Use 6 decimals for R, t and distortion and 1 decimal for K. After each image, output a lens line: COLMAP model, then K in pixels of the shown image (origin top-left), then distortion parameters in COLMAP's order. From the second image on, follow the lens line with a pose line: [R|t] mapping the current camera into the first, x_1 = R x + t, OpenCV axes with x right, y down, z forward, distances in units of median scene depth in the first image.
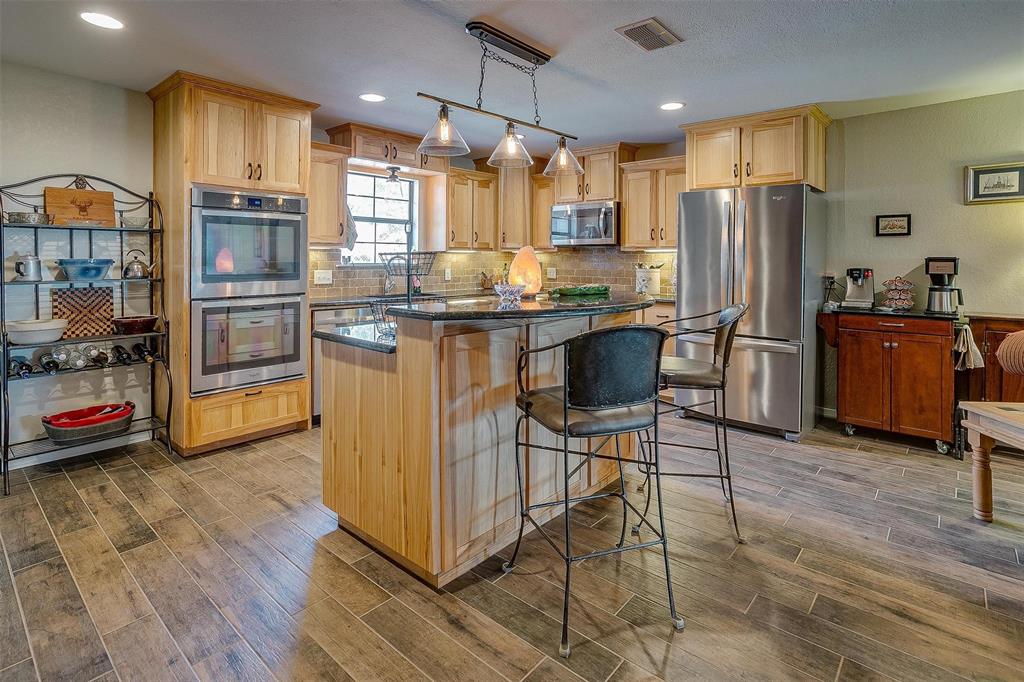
lens RADIAL K [[504.5, 0, 512.7], [0, 504.5, 318.1], [0, 0, 1]] dist [-0.033355, 0.029677]
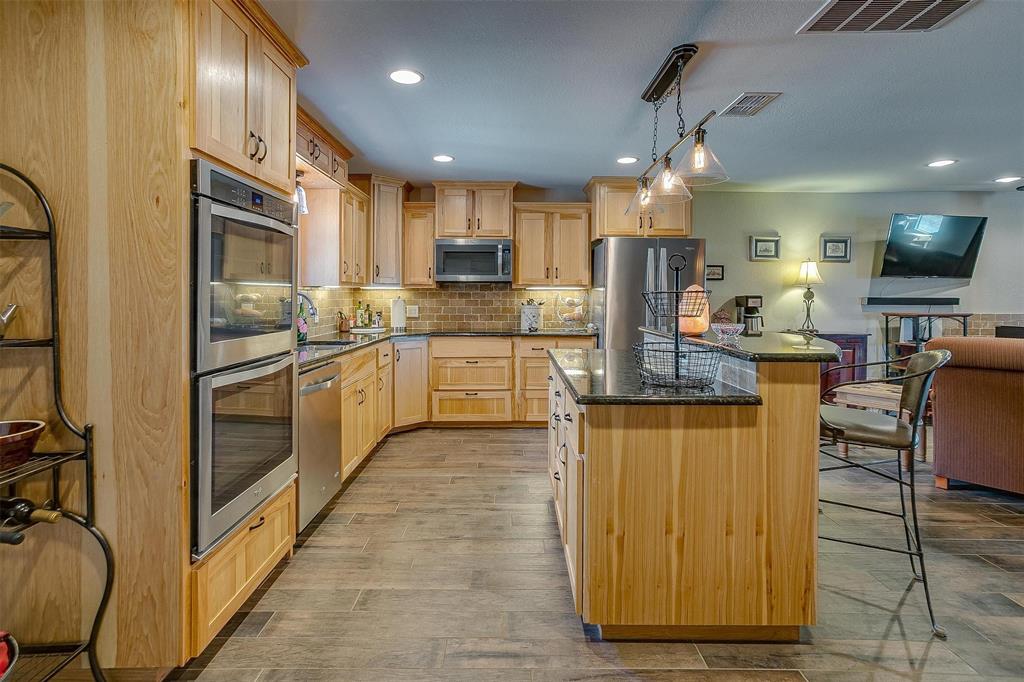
lens RADIAL K [[492.6, 0, 509.2], [0, 492.6, 355.0], [0, 0, 1]] dist [-0.031031, 0.027616]
pose [[0.759054, -0.076974, 0.646461, -0.663433], [0.074258, 0.996742, 0.031489, -0.045710], [-0.646779, 0.024103, 0.762297, 0.368599]]
